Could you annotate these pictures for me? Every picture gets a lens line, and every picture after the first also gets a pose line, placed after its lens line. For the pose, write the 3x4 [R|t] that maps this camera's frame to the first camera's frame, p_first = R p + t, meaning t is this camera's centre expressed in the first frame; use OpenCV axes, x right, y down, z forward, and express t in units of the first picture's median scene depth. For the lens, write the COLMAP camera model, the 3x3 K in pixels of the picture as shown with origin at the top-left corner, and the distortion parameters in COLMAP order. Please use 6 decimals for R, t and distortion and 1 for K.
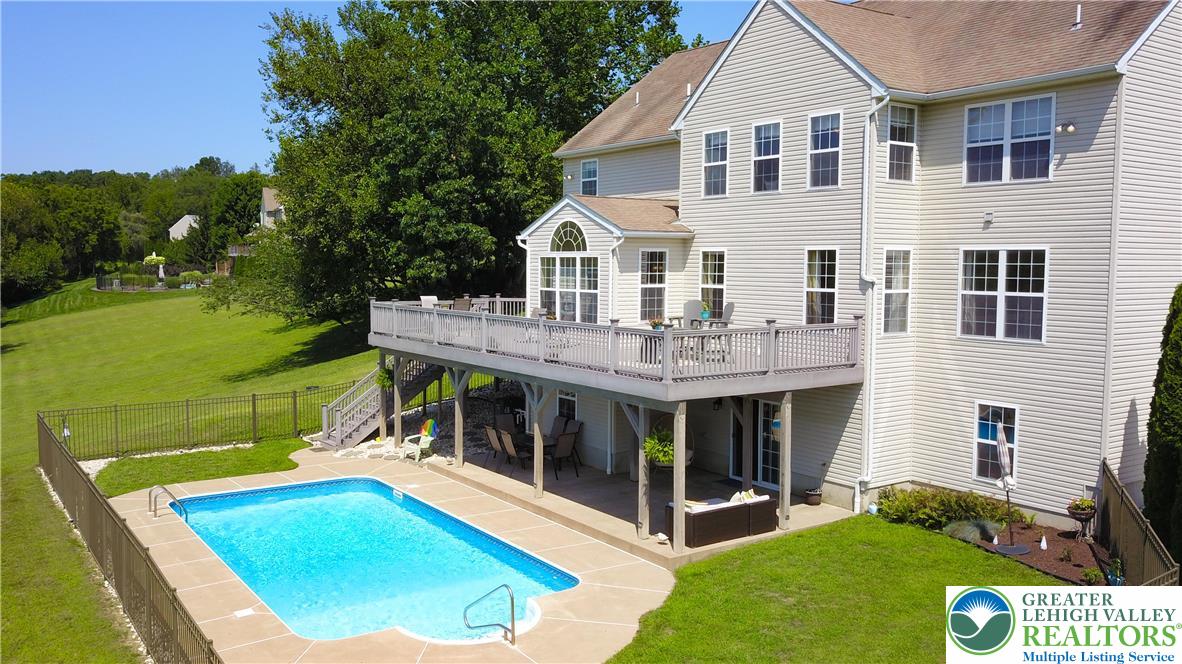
lens RADIAL K [[970.8, 0, 587.3], [0, 970.8, 337.7], [0, 0, 1]] dist [0.002037, -0.010002]
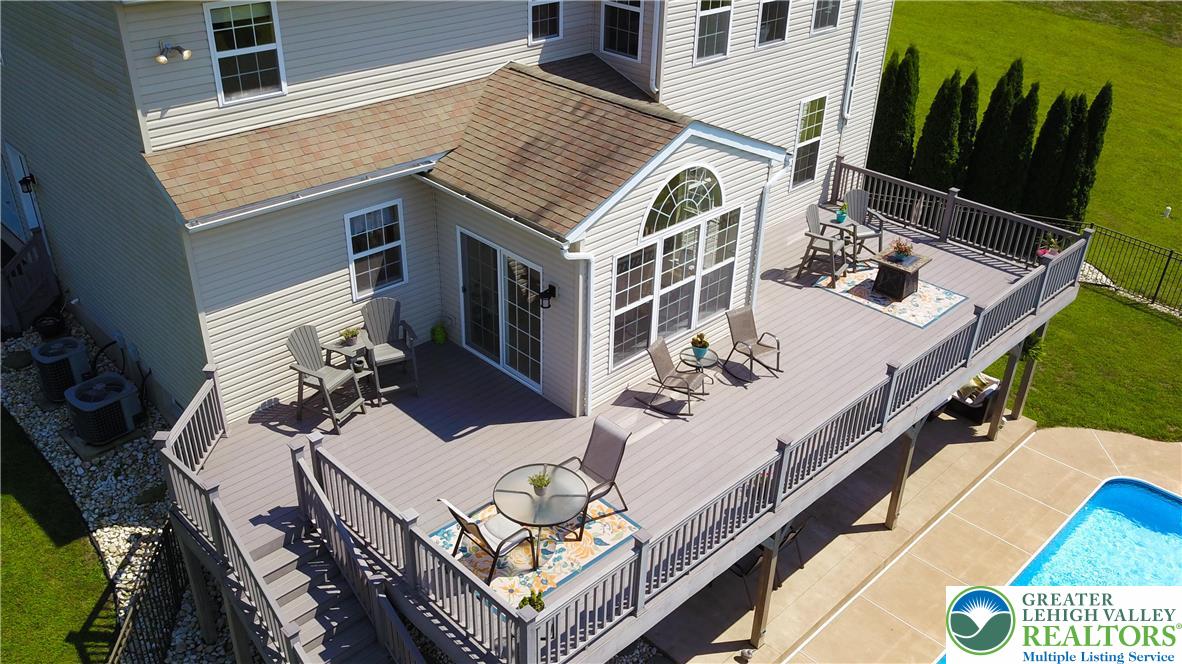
lens RADIAL K [[970.8, 0, 593.9], [0, 970.8, 327.9], [0, 0, 1]] dist [0.002037, -0.010002]
pose [[-0.182937, -0.492015, 0.851149, -0.529961], [0.046944, 0.860400, 0.507453, -0.333560], [-0.982003, 0.132788, -0.134302, 1.198794]]
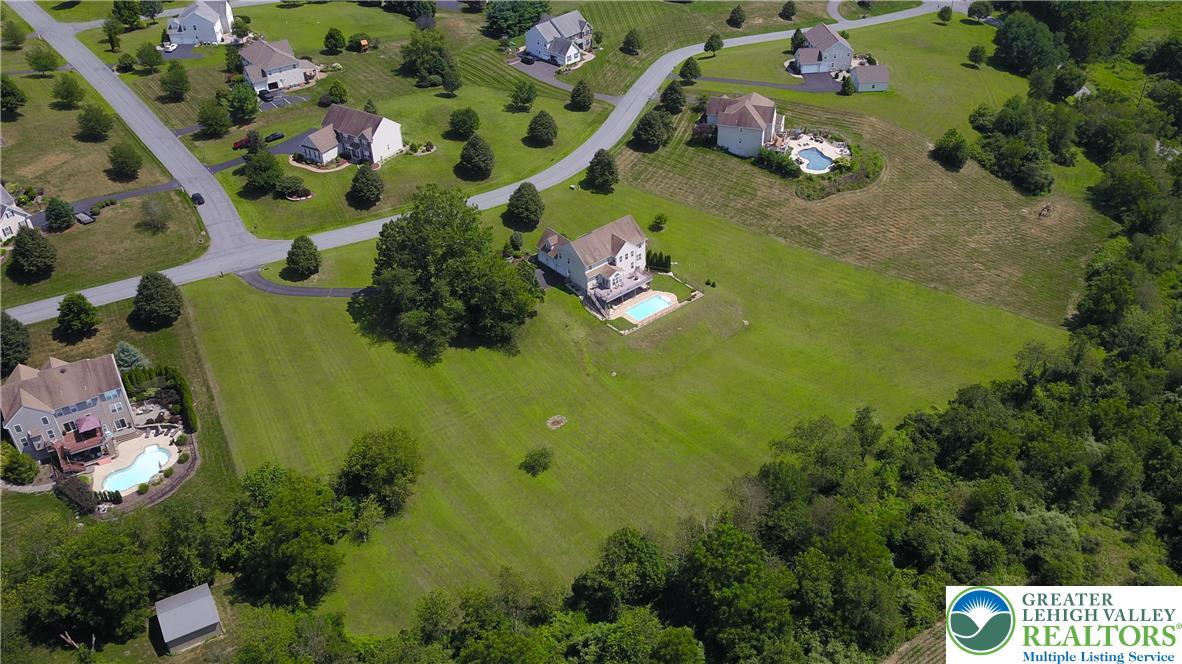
lens RADIAL K [[970.8, 0, 591.8], [0, 970.8, 331.9], [0, 0, 1]] dist [0.002037, -0.010002]
pose [[-0.079387, -0.617461, 0.782585, -7.021681], [0.088522, 0.777594, 0.622504, -5.074881], [-0.992906, 0.118695, -0.007072, 1.404613]]
